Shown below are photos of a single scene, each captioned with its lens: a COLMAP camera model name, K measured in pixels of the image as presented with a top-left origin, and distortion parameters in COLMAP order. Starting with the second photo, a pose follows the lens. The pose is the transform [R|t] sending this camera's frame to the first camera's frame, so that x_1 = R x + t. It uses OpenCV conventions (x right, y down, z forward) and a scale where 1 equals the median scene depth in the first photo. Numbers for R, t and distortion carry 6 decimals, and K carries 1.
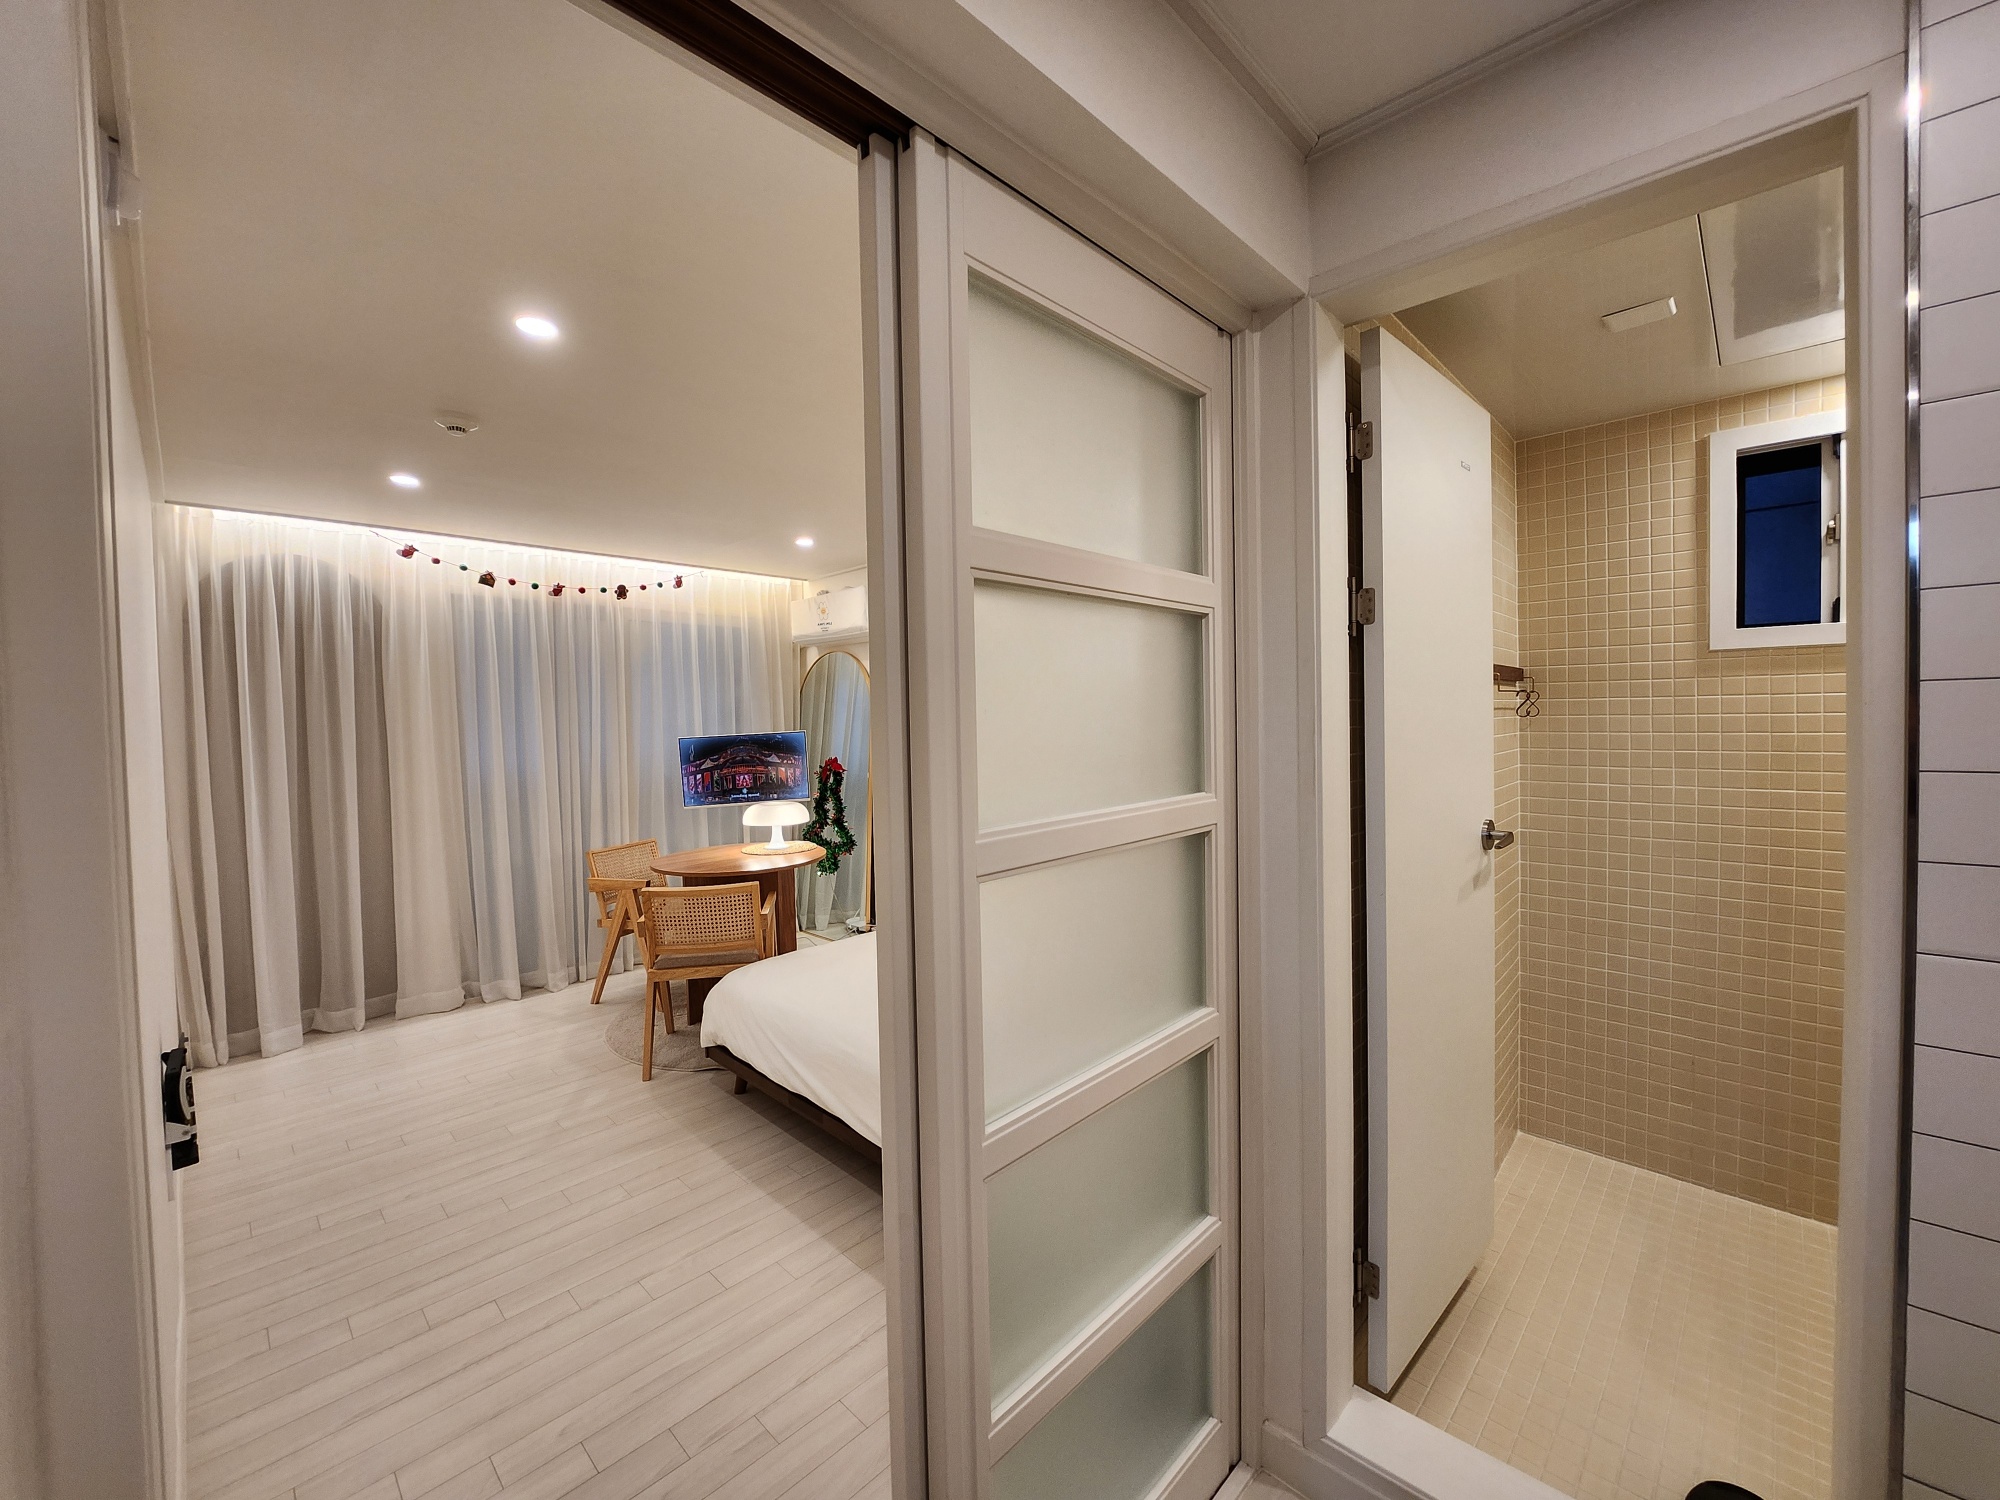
lens RADIAL K [[816.1, 0, 1009.5], [0, 816.1, 737.0], [0, 0, 1]] dist [-0.001490, -0.000654]
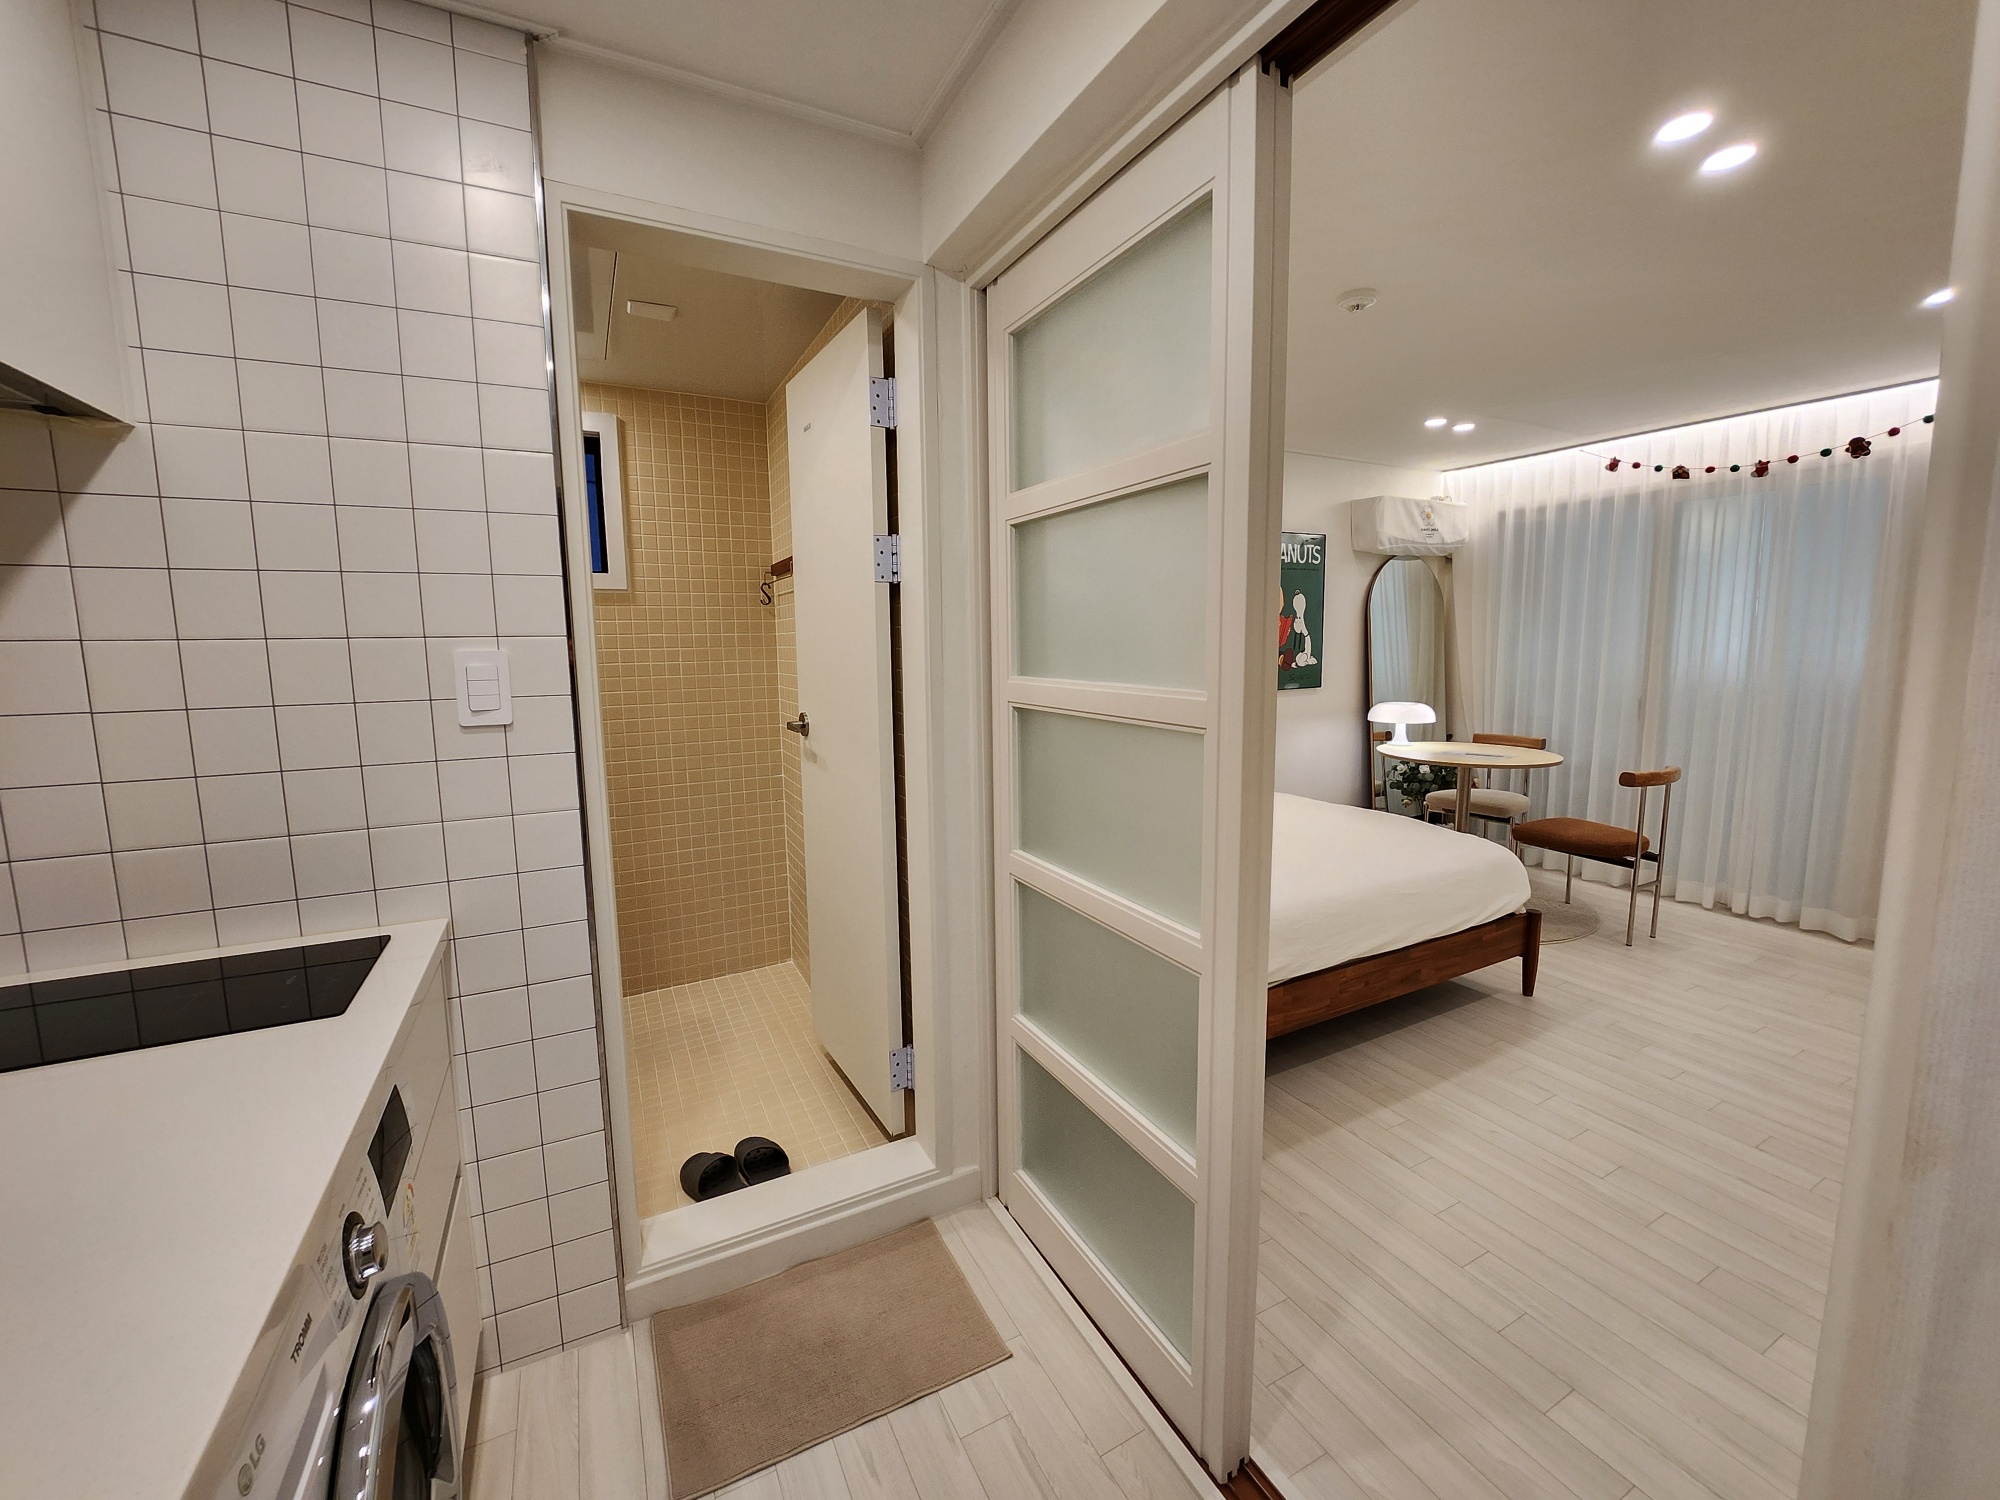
lens RADIAL K [[816.1, 0, 1009.5], [0, 816.1, 737.0], [0, 0, 1]] dist [-0.001490, -0.000654]
pose [[-0.323154, 0.135226, -0.936635, 0.604894], [-0.014894, 0.988889, 0.147908, -0.014574], [0.946229, 0.061747, -0.317549, 0.601758]]
